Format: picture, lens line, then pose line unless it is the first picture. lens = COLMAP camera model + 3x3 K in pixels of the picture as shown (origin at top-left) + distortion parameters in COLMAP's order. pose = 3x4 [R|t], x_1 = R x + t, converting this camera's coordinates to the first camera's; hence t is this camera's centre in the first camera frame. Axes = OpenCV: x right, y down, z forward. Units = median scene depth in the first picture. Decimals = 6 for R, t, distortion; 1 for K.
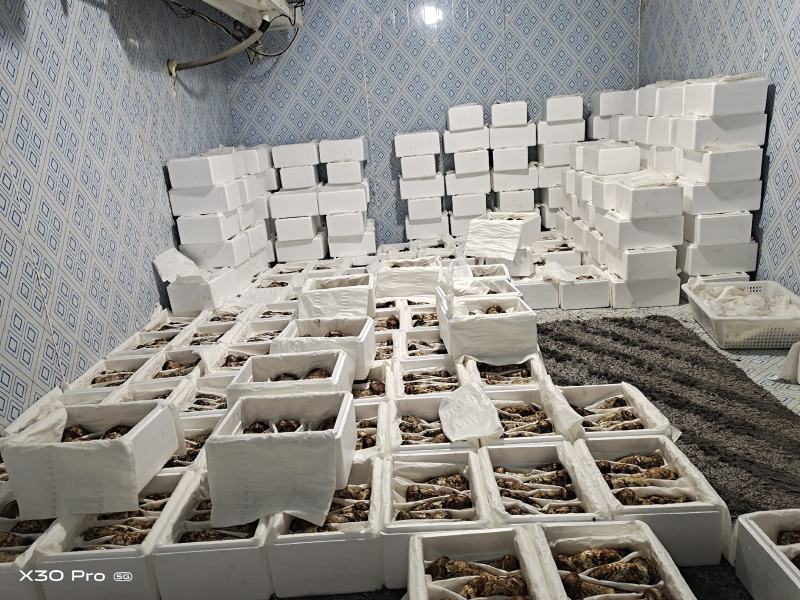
lens RADIAL K [[610.0, 0, 399.1], [0, 610.0, 303.5], [0, 0, 1]] dist [0.060201, -0.043282]
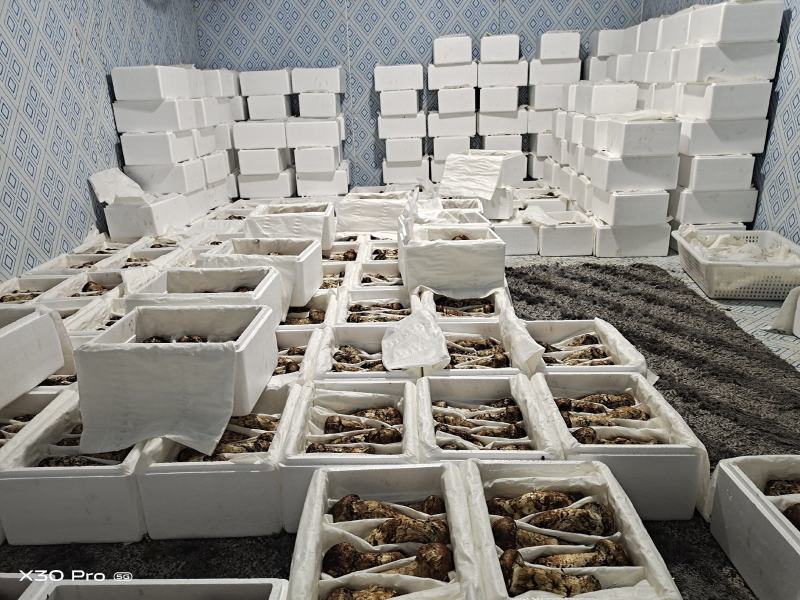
lens RADIAL K [[610.0, 0, 401.2], [0, 610.0, 305.8], [0, 0, 1]] dist [0.060201, -0.043282]
pose [[0.998670, 0.048001, 0.018798, 0.060709], [-0.048839, 0.997700, 0.046997, 0.069711], [-0.016499, -0.047853, 0.998718, 0.118590]]
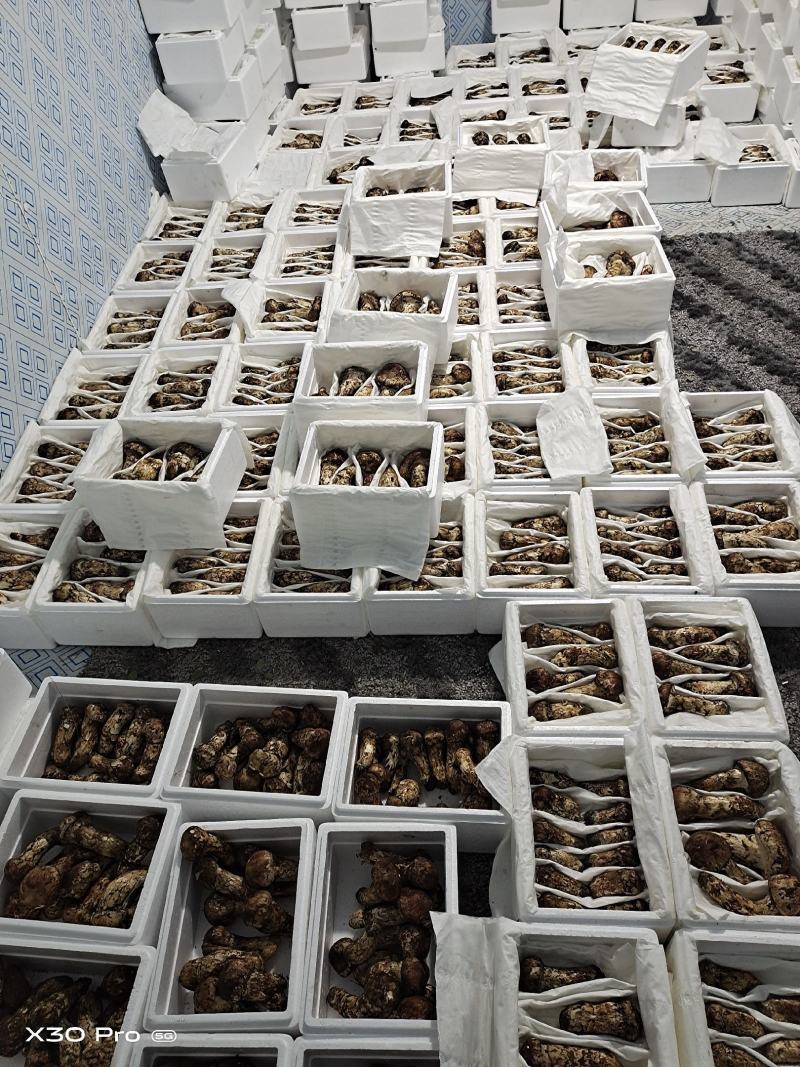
lens RADIAL K [[813.6, 0, 398.7], [0, 813.6, 536.1], [0, 0, 1]] dist [0.060201, -0.043282]
pose [[0.998589, 0.032929, -0.041672, -0.061269], [-0.005334, 0.842812, 0.538182, -0.246845], [0.052844, -0.537200, 0.841798, -0.044806]]
